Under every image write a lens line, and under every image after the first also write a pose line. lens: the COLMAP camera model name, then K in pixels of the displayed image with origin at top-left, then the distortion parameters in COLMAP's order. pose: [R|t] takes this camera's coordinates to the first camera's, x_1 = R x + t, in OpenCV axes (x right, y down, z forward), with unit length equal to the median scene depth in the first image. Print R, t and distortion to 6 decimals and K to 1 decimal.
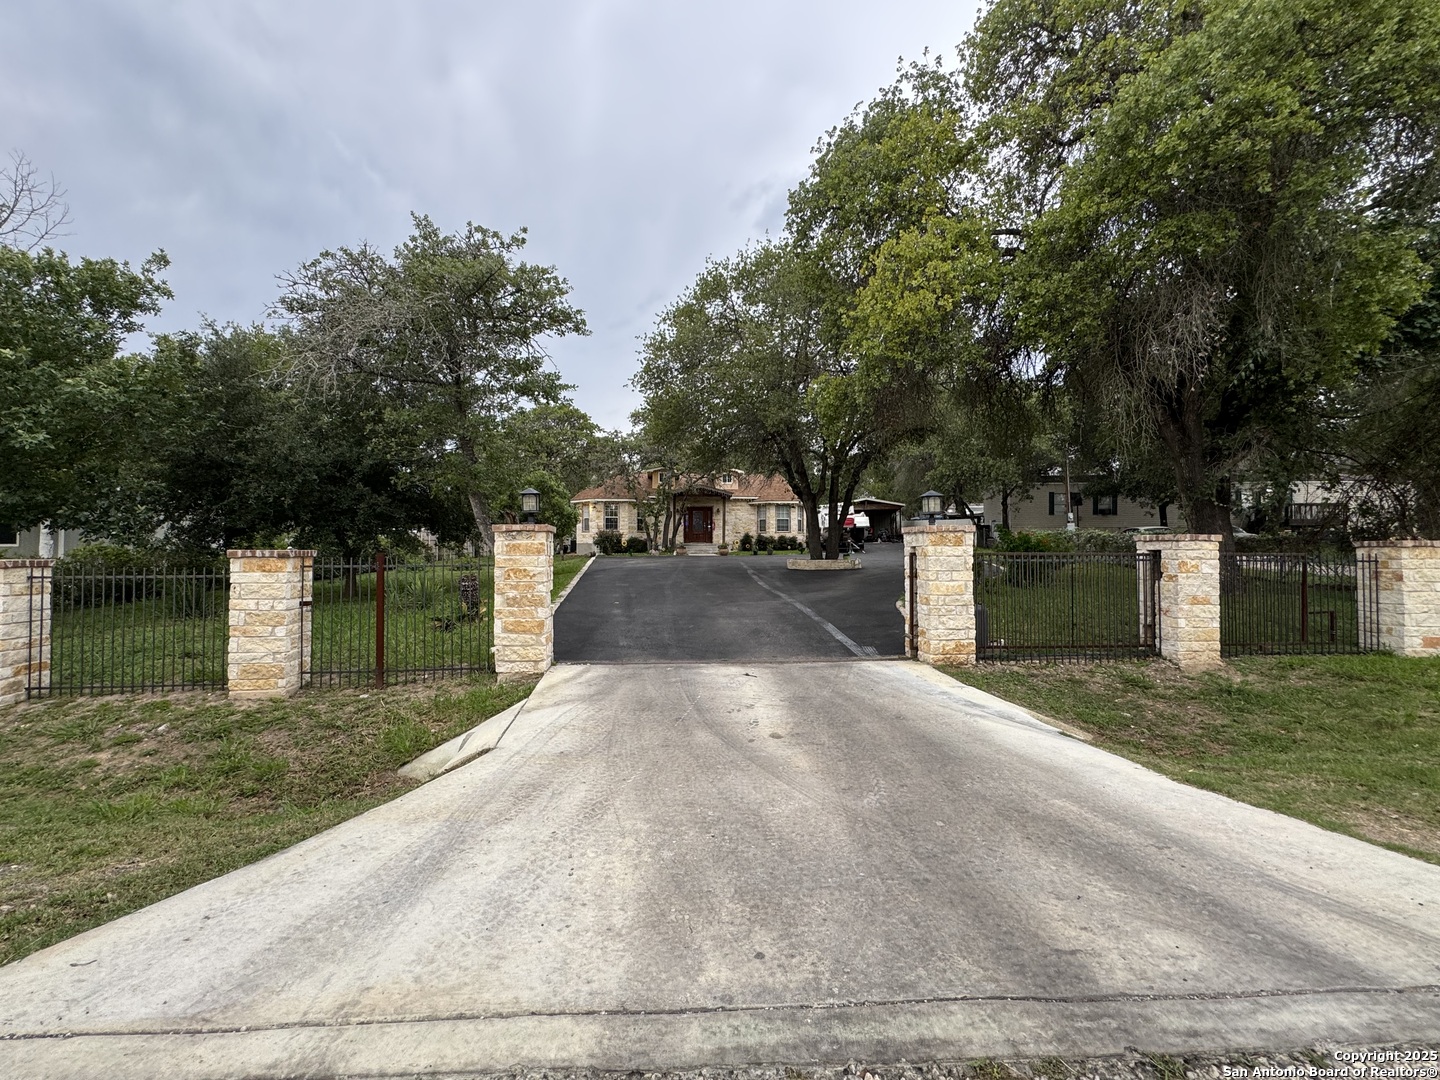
lens RADIAL K [[644.2, 0, 718.8], [0, 644.2, 546.2], [0, 0, 1]] dist [0.001138, 0.000017]
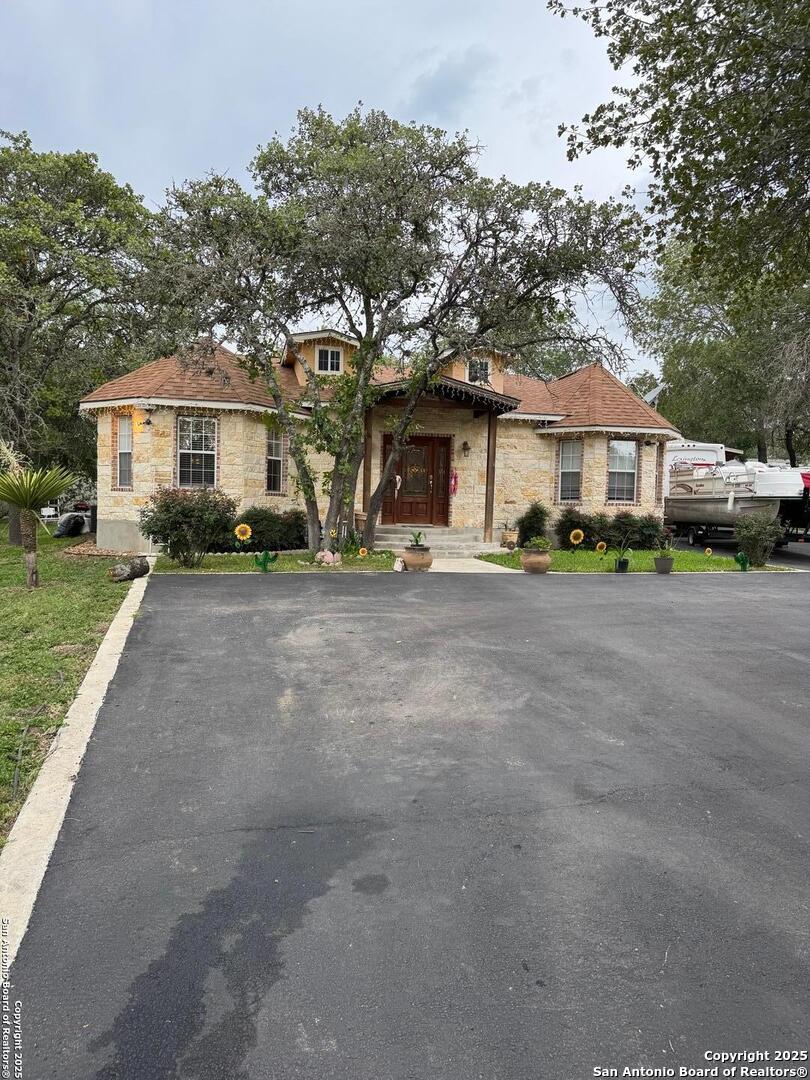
lens RADIAL K [[764.1, 0, 411.0], [0, 764.1, 539.4], [0, 0, 1]] dist [0.046853, -0.008128]
pose [[0.991128, 0.019931, 0.131409, -0.102340], [-0.026115, 0.998623, 0.045508, -0.018286], [-0.130321, -0.048536, 0.990283, 0.550867]]
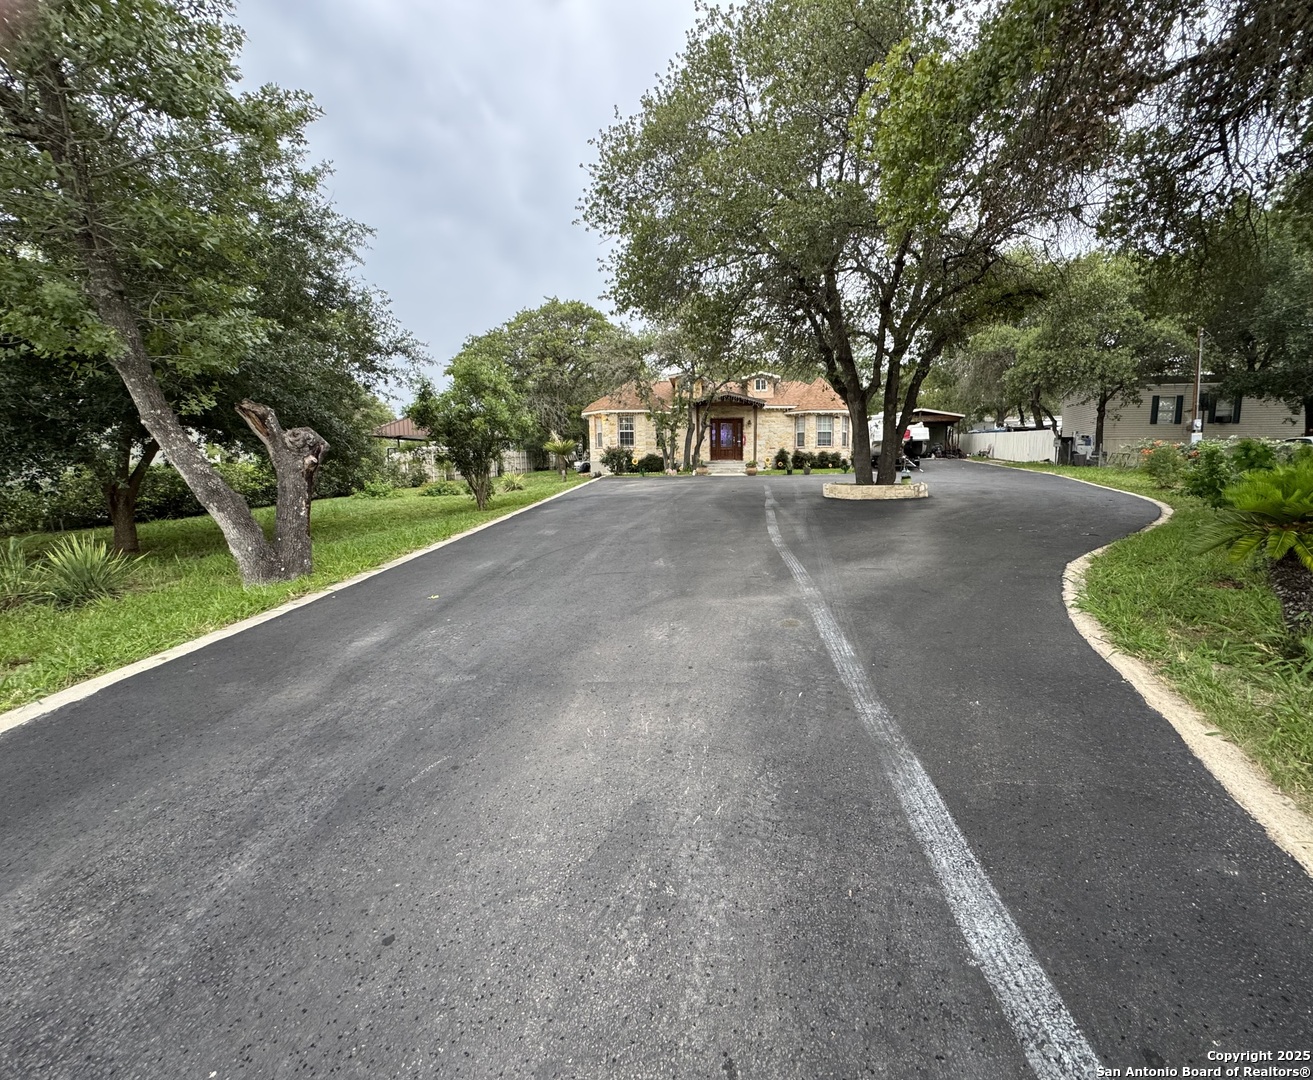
lens RADIAL K [[581.1, 0, 717.7], [0, 581.1, 553.1], [0, 0, 1]] dist [-0.004031, 0.001350]
pose [[0.995909, 0.009553, -0.089854, 0.029725], [0.004521, 0.987882, 0.155141, -0.003082], [0.090247, -0.154913, 0.983798, 0.208862]]
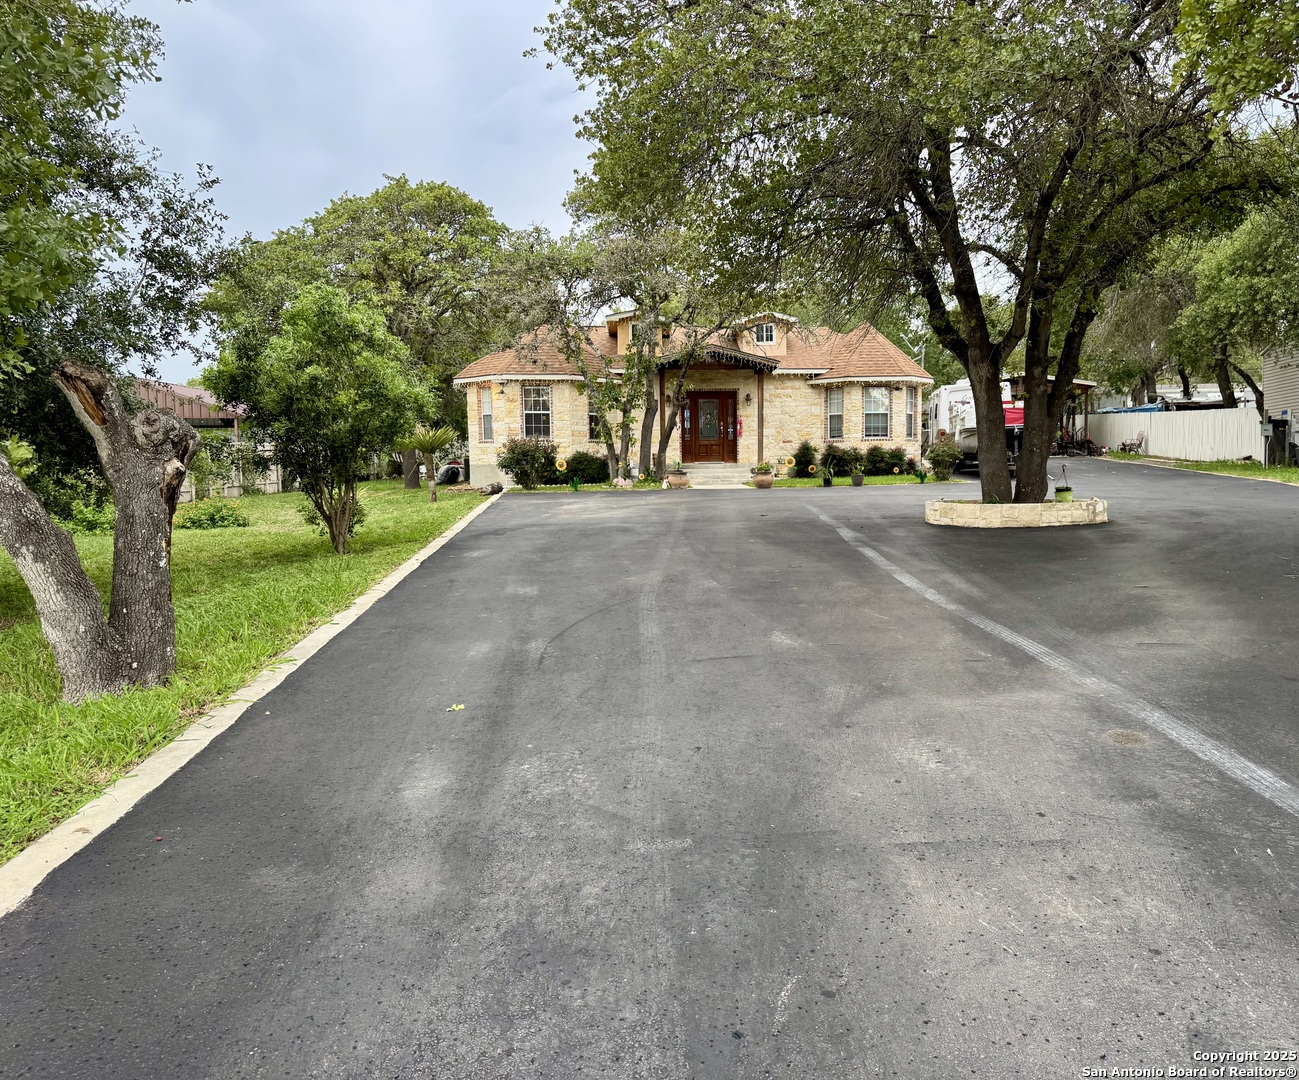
lens RADIAL K [[1011.9, 0, 722.1], [0, 1011.9, 576.9], [0, 0, 1]] dist [0.066945, -0.056531]
pose [[0.999919, -0.008074, -0.009805, -0.015573], [0.009117, 0.993734, 0.111396, -0.004276], [0.008845, -0.111476, 0.993728, 0.202091]]
